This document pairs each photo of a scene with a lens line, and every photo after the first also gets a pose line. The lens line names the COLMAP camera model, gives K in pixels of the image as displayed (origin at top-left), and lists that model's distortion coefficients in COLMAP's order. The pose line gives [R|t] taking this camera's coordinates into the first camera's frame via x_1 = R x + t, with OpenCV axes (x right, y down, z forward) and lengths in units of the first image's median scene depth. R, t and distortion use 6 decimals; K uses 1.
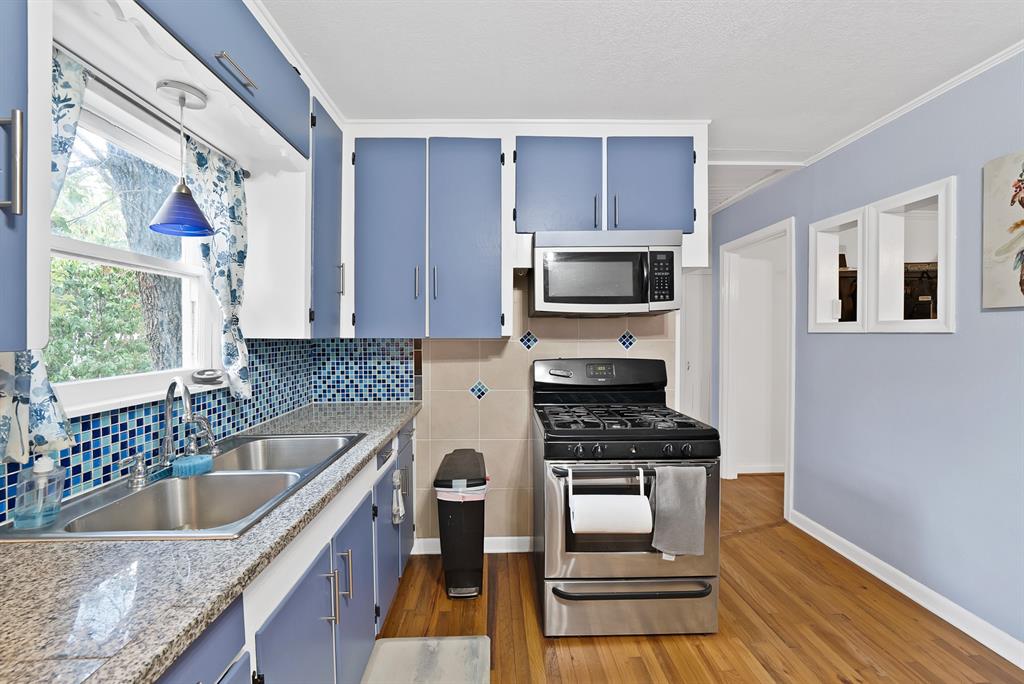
lens RADIAL K [[392.4, 0, 486.6], [0, 392.4, 340.1], [0, 0, 1]] dist [-0.016332, -0.000088]
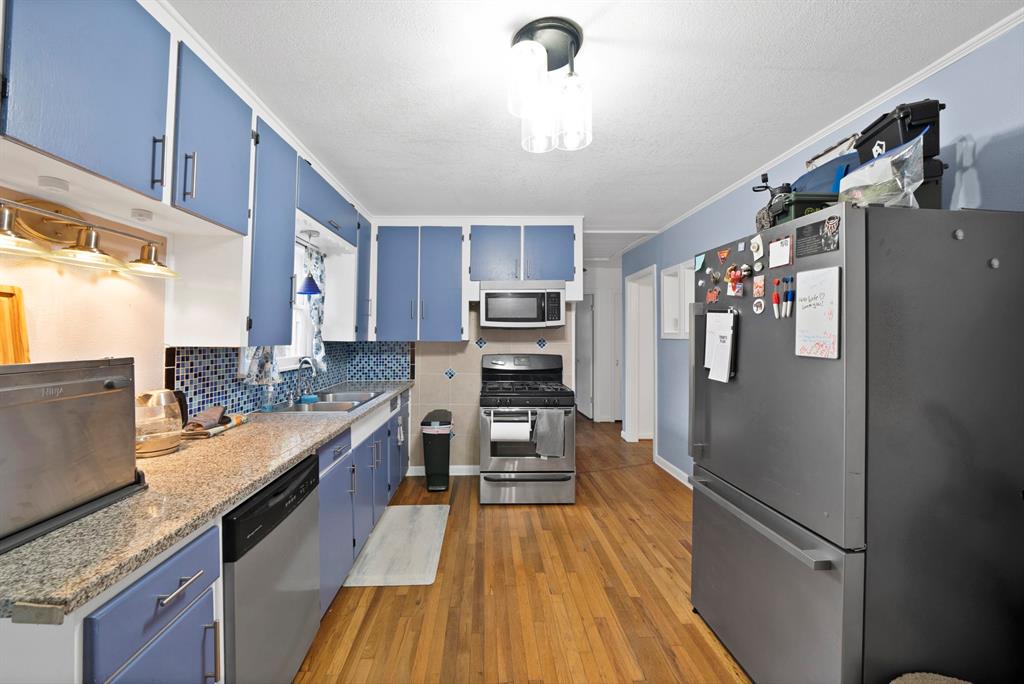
lens RADIAL K [[383.6, 0, 485.4], [0, 383.6, 325.5], [0, 0, 1]] dist [-0.014104, 0.000755]
pose [[0.999865, 0.005739, 0.015403, 0.126404], [-0.005027, 0.998936, -0.045842, 0.001287], [-0.015650, 0.045758, 0.998830, -0.741929]]
